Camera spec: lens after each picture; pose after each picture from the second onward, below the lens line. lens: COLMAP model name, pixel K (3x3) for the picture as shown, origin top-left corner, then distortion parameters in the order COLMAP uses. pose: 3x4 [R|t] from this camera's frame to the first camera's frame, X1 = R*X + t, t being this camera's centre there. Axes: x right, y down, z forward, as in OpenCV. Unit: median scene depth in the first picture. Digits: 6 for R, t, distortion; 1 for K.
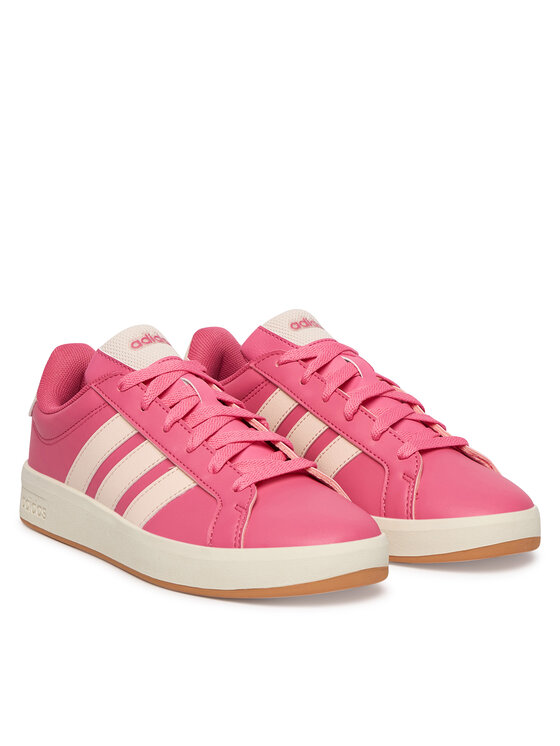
lens RADIAL K [[1398.2, 0, 280.0], [0, 1398.2, 373.0], [0, 0, 1]] dist [-0.008618, -0.022232]
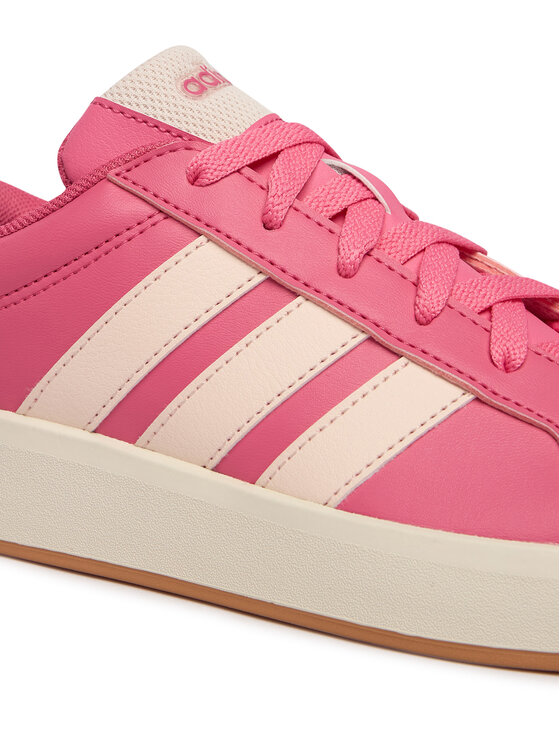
lens RADIAL K [[1239.5, 0, 280.0], [0, 1239.5, 373.0], [0, 0, 1]] dist [0.043144, 0.092632]
pose [[0.917602, -0.024636, 0.396737, -0.241912], [0.003732, 0.998568, 0.053375, 0.049844], [-0.397483, -0.047497, 0.916379, 0.650158]]
